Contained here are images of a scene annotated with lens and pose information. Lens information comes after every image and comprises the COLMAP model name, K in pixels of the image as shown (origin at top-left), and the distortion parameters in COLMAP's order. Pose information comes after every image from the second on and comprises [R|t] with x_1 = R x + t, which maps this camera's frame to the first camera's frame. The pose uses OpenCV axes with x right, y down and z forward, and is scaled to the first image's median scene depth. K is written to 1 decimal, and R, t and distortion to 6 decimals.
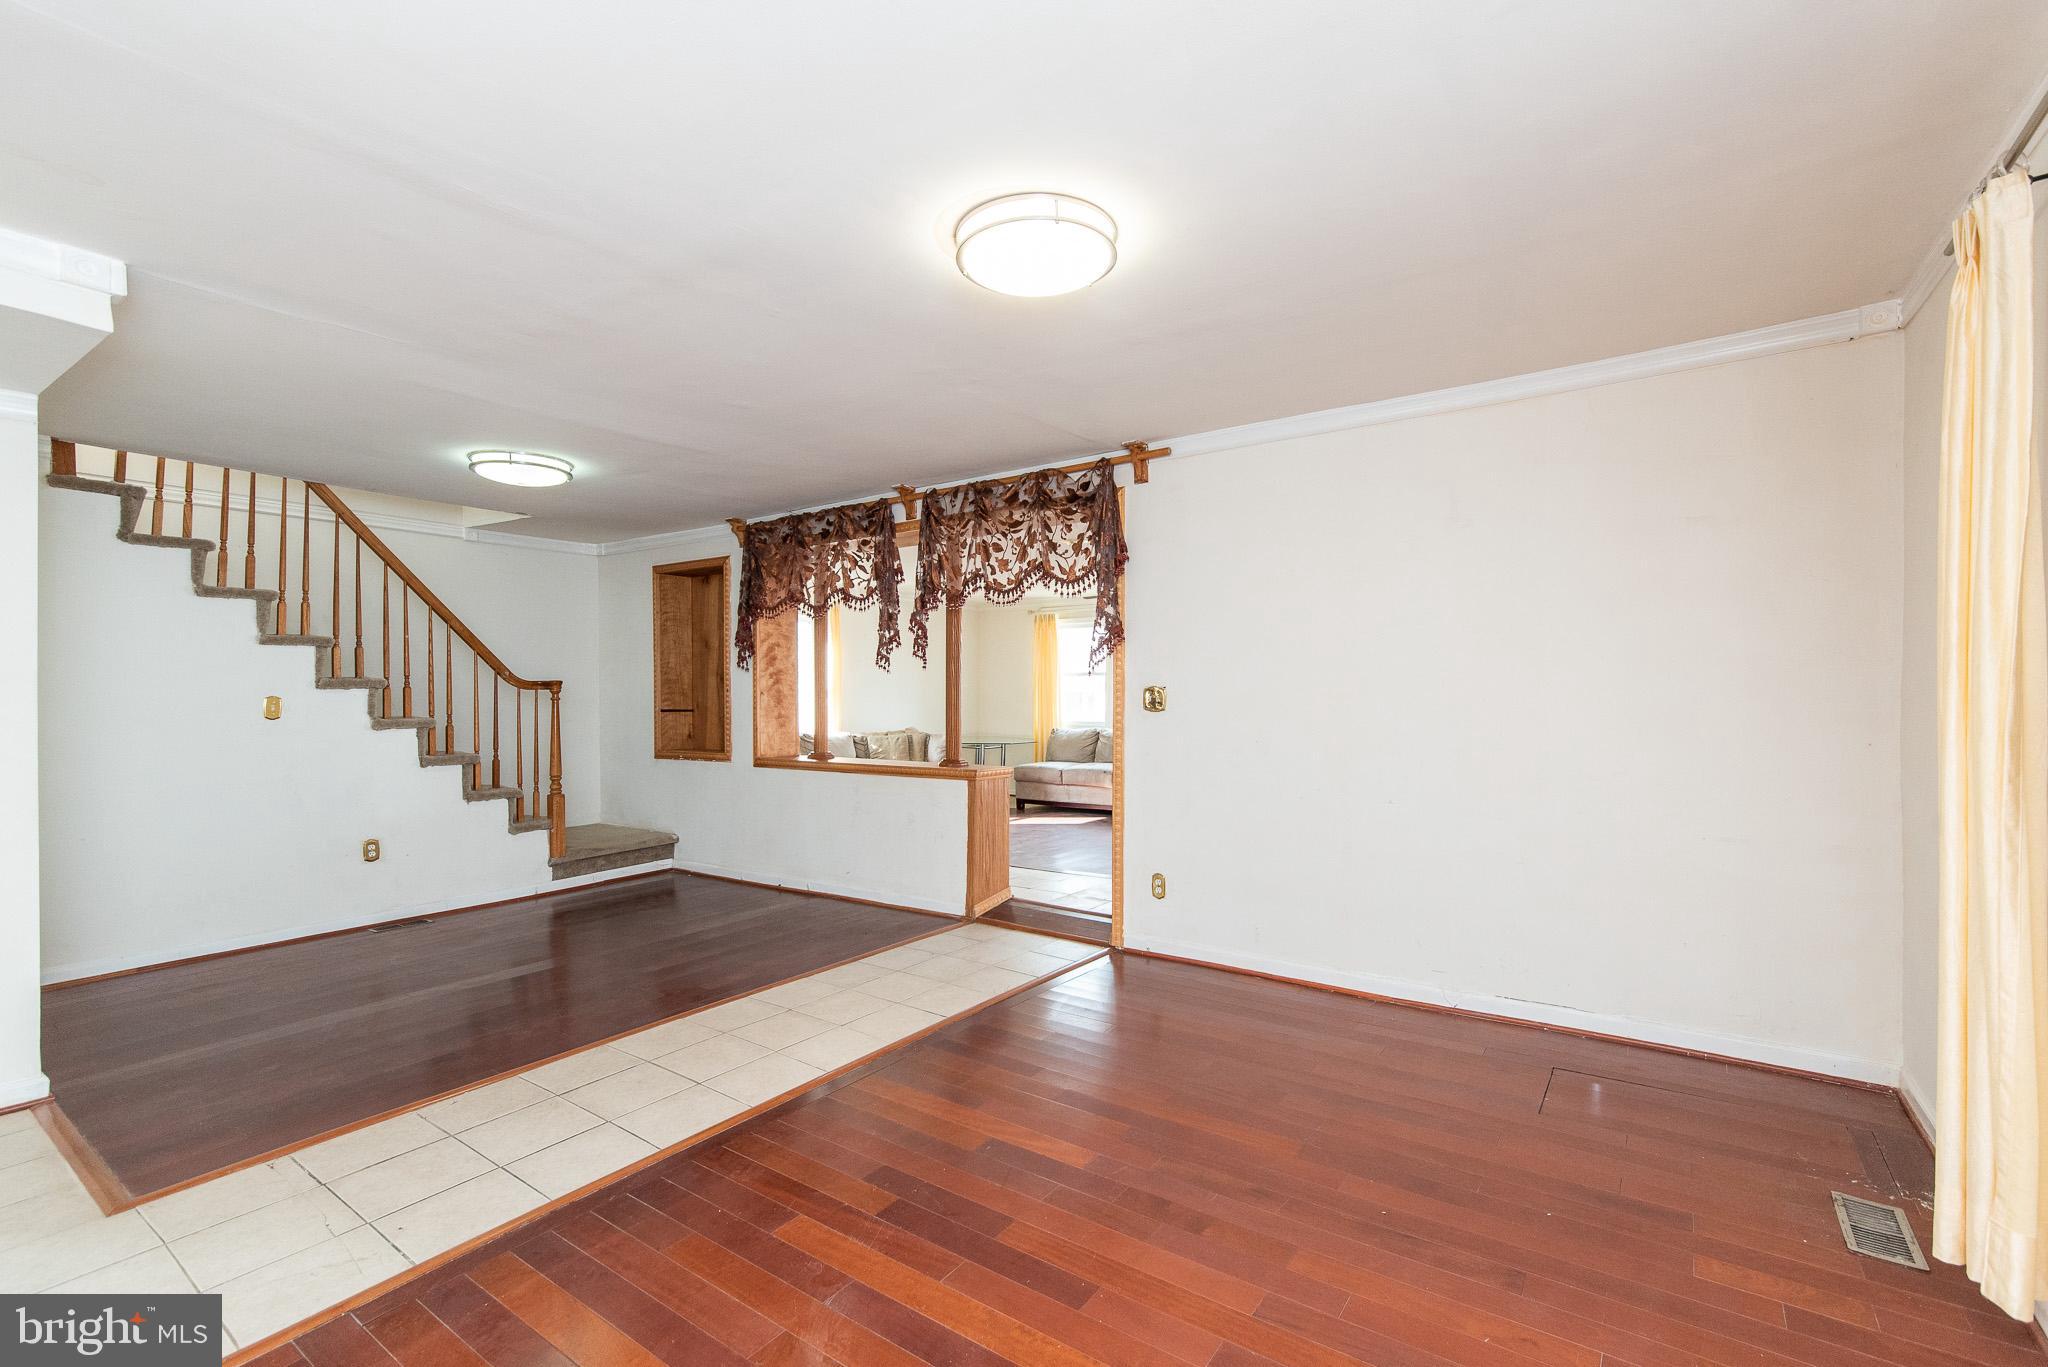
lens RADIAL K [[902.9, 0, 1022.0], [0, 902.9, 690.4], [0, 0, 1]] dist [0.000526, -0.000123]
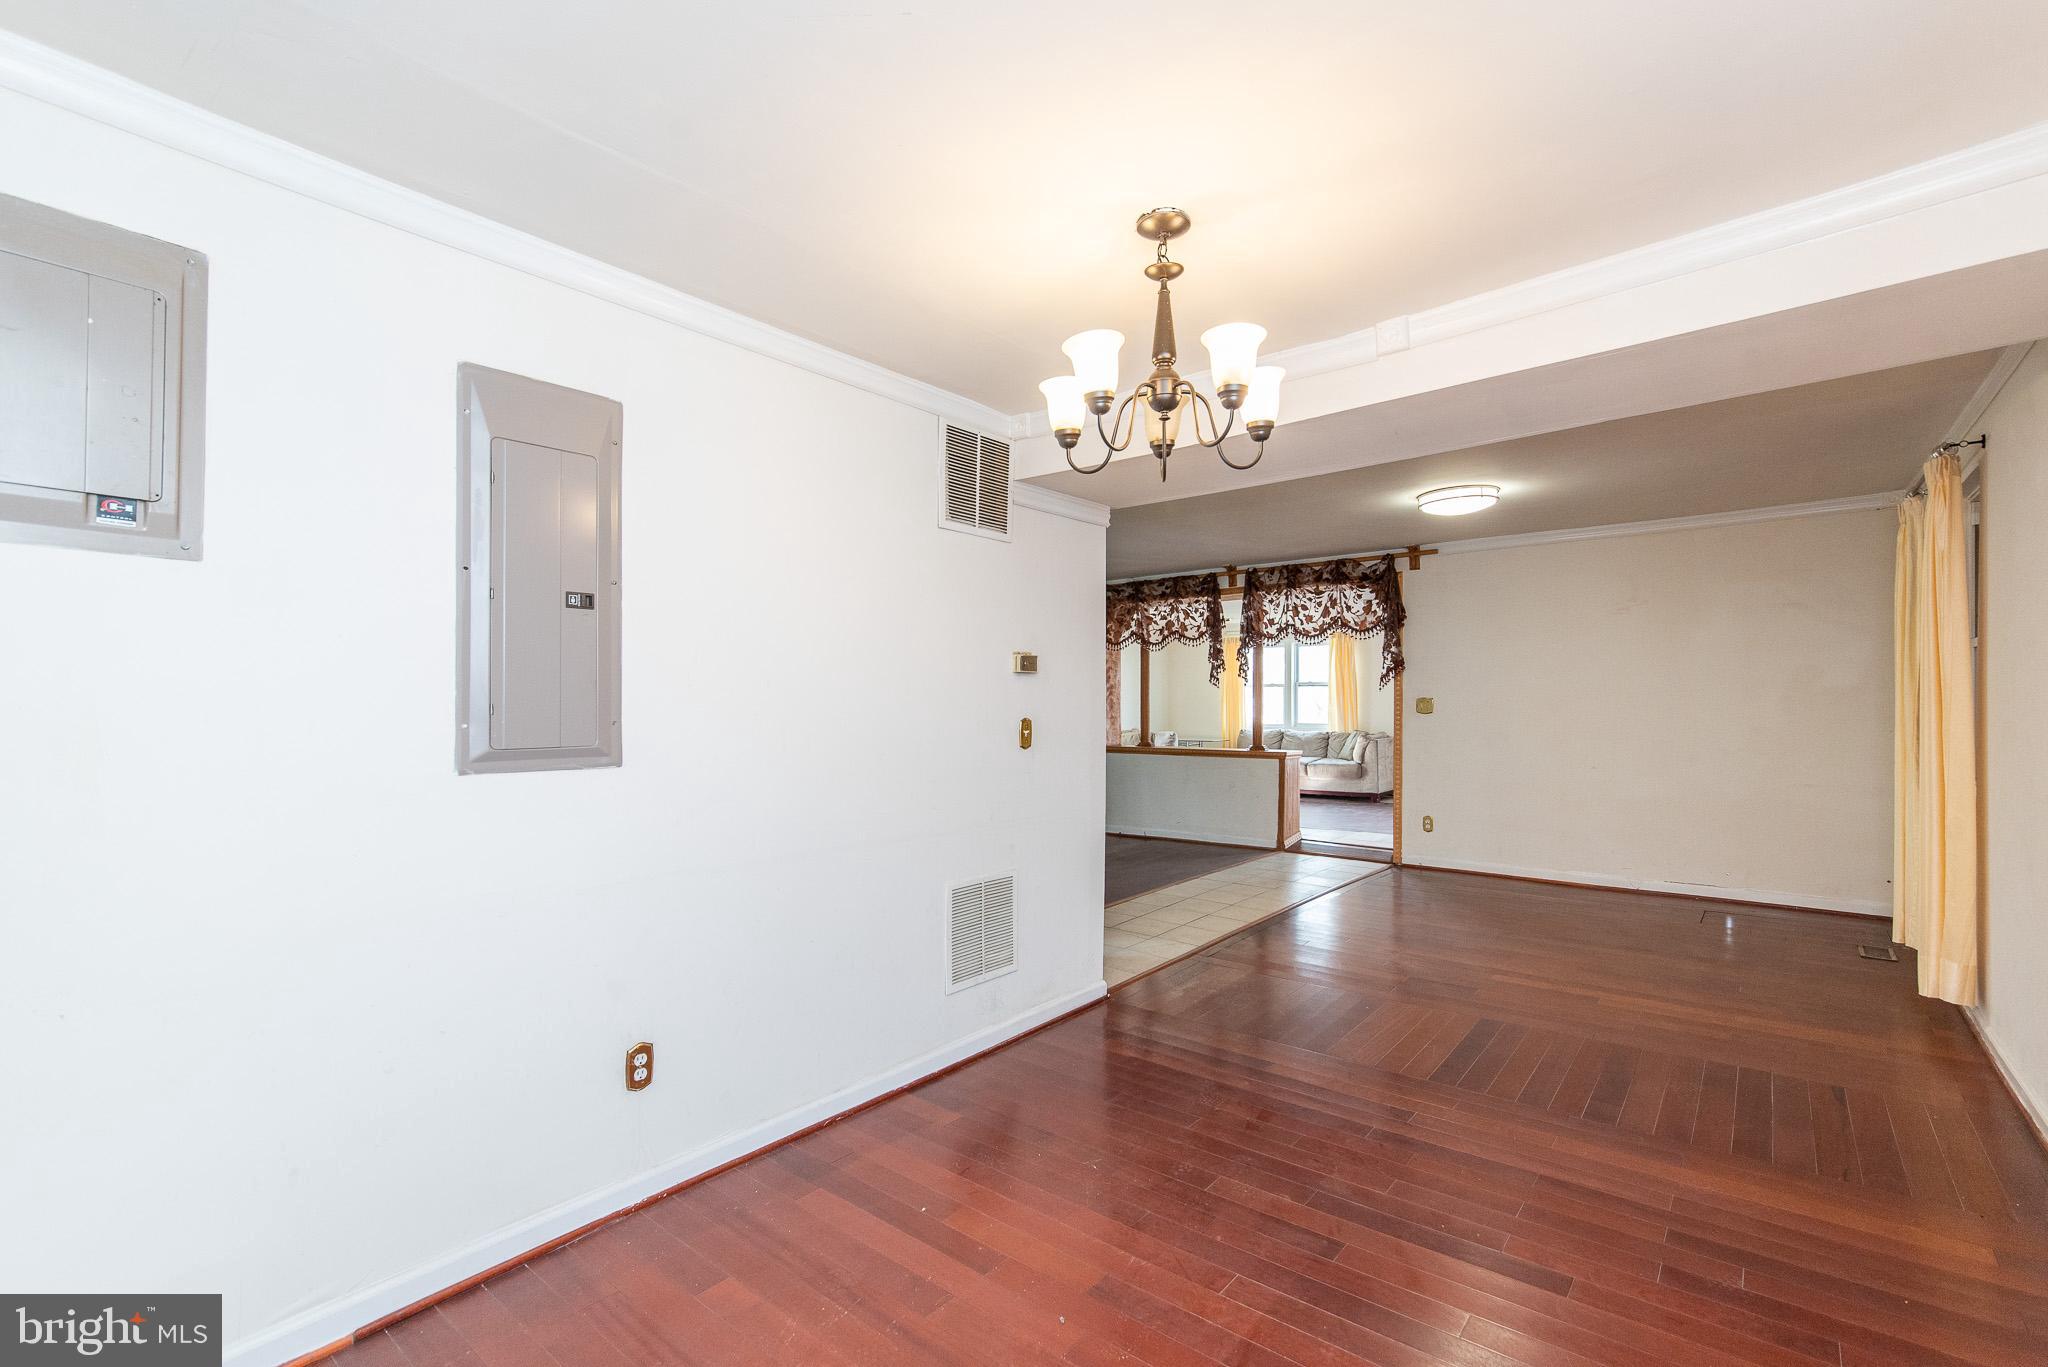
lens RADIAL K [[880.5, 0, 1020.5], [0, 880.5, 690.3], [0, 0, 1]] dist [0.003039, 0.000531]
pose [[0.996049, 0.011568, -0.088048, -0.375537], [-0.013605, 0.999653, -0.022573, 0.023545], [0.087756, 0.023681, 0.995860, -0.534685]]
